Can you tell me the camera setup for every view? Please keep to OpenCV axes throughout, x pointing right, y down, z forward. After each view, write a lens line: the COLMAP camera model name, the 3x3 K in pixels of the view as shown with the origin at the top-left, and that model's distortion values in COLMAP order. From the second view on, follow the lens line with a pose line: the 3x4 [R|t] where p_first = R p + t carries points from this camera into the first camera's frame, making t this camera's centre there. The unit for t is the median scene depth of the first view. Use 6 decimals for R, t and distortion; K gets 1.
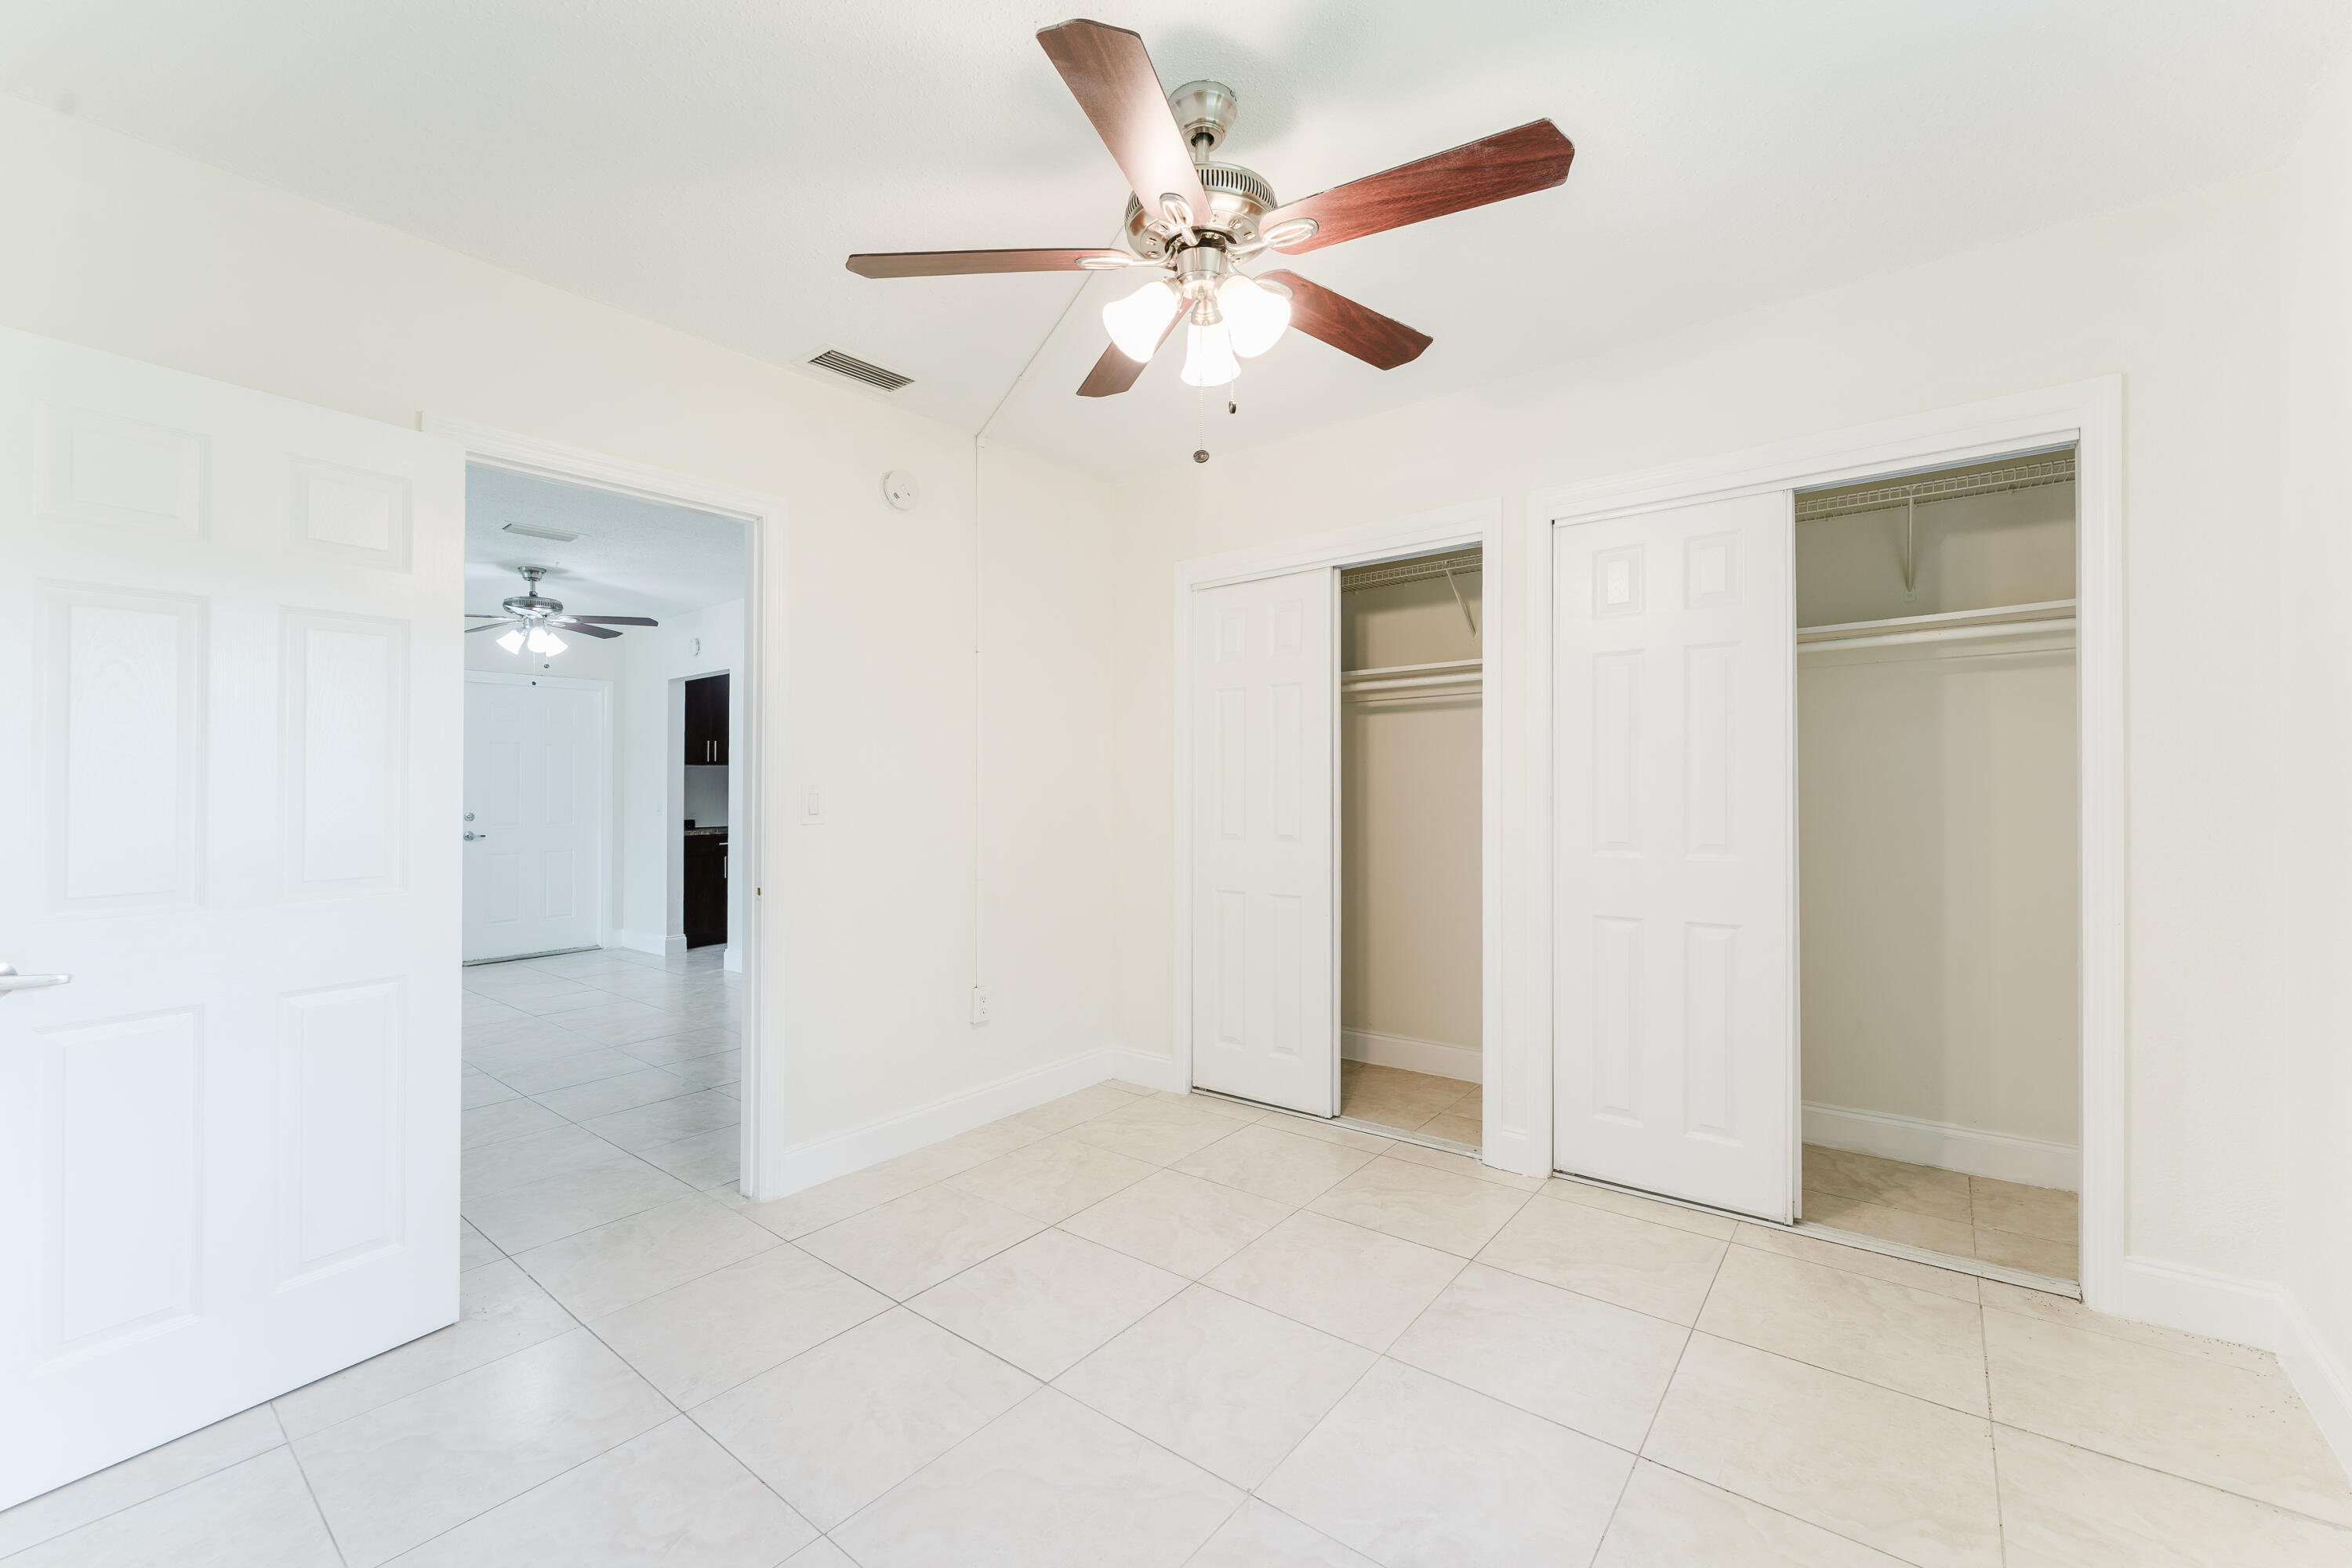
lens RADIAL K [[954.2, 0, 1213.0], [0, 954.2, 784.0], [0, 0, 1]] dist [0.001176, -0.001500]
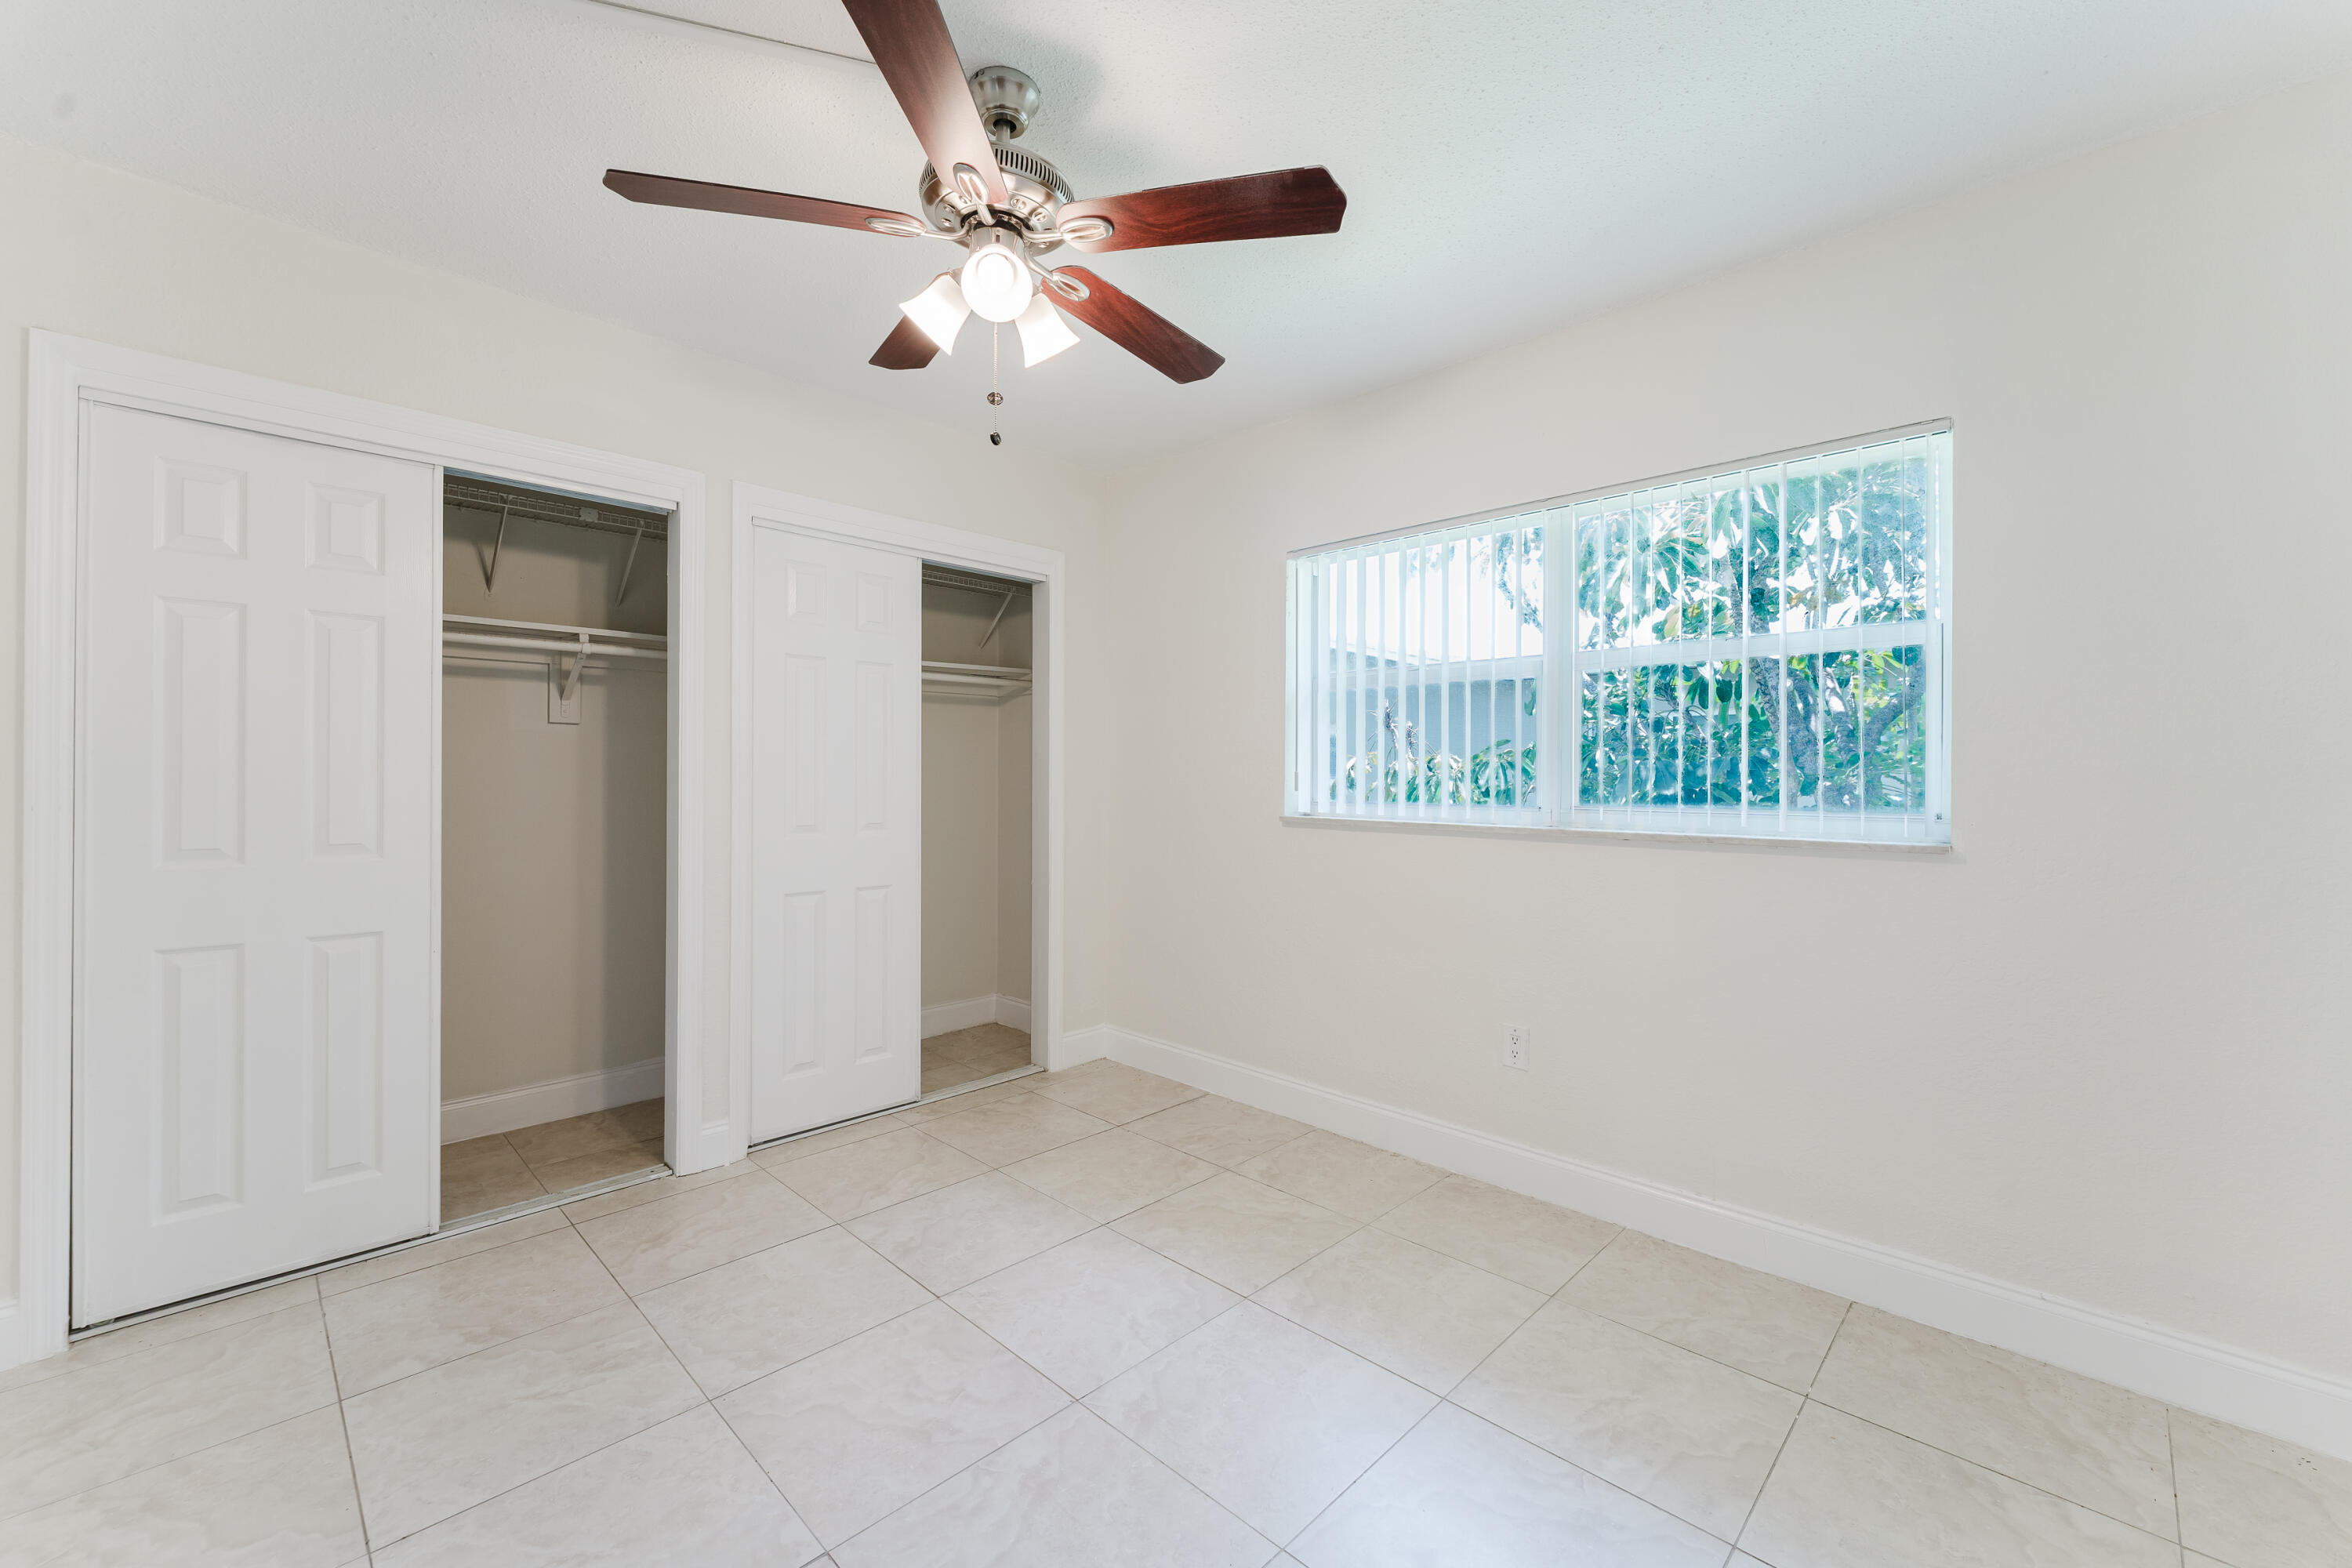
lens RADIAL K [[954.2, 0, 1136.8], [0, 954.2, 783.7], [0, 0, 1]] dist [0.001176, -0.001500]
pose [[0.138584, 0.003101, 0.990346, -0.622158], [-0.009084, 0.999957, -0.001860, 0.010396], [-0.990309, -0.008739, 0.138607, 0.453943]]
